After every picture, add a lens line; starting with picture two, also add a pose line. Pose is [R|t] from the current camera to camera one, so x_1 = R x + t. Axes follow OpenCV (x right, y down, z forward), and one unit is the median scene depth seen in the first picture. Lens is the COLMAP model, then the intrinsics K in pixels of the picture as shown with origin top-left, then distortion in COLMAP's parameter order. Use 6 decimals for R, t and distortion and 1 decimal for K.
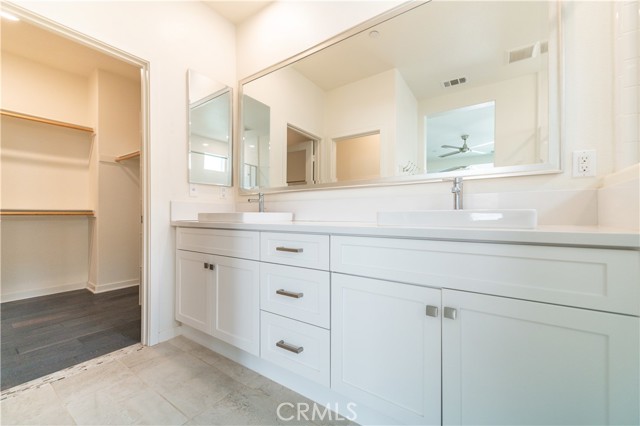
lens RADIAL K [[253.2, 0, 307.3], [0, 253.2, 214.0], [0, 0, 1]] dist [0.011719, -0.002803]
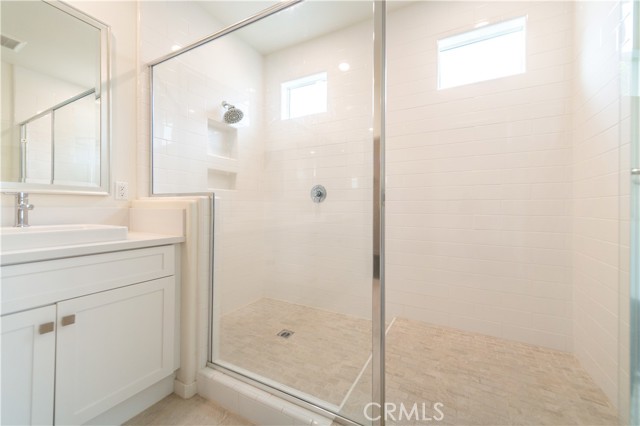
lens RADIAL K [[253.2, 0, 332.9], [0, 253.2, 206.8], [0, 0, 1]] dist [0.011719, -0.002803]
pose [[-0.151892, 0.009629, 0.988350, -0.575051], [-0.000599, 0.999951, -0.009834, -0.086058], [-0.988397, -0.002086, -0.151879, -0.006132]]
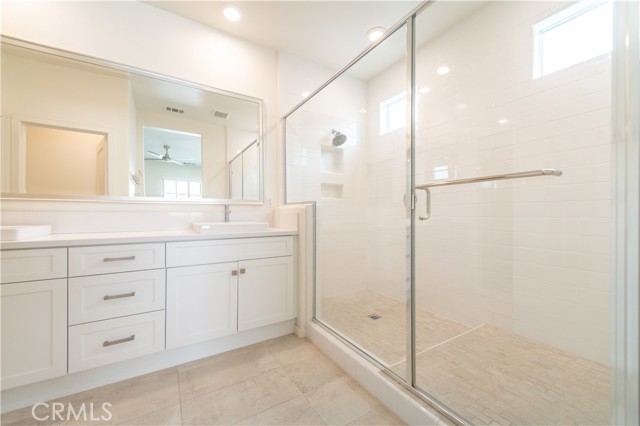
lens RADIAL K [[253.2, 0, 322.4], [0, 253.2, 215.0], [0, 0, 1]] dist [0.011719, -0.002803]
pose [[0.380850, 0.002656, 0.924633, -0.887434], [-0.000854, 0.999996, -0.002520, -0.065115], [-0.924637, 0.000170, 0.380850, -0.343623]]
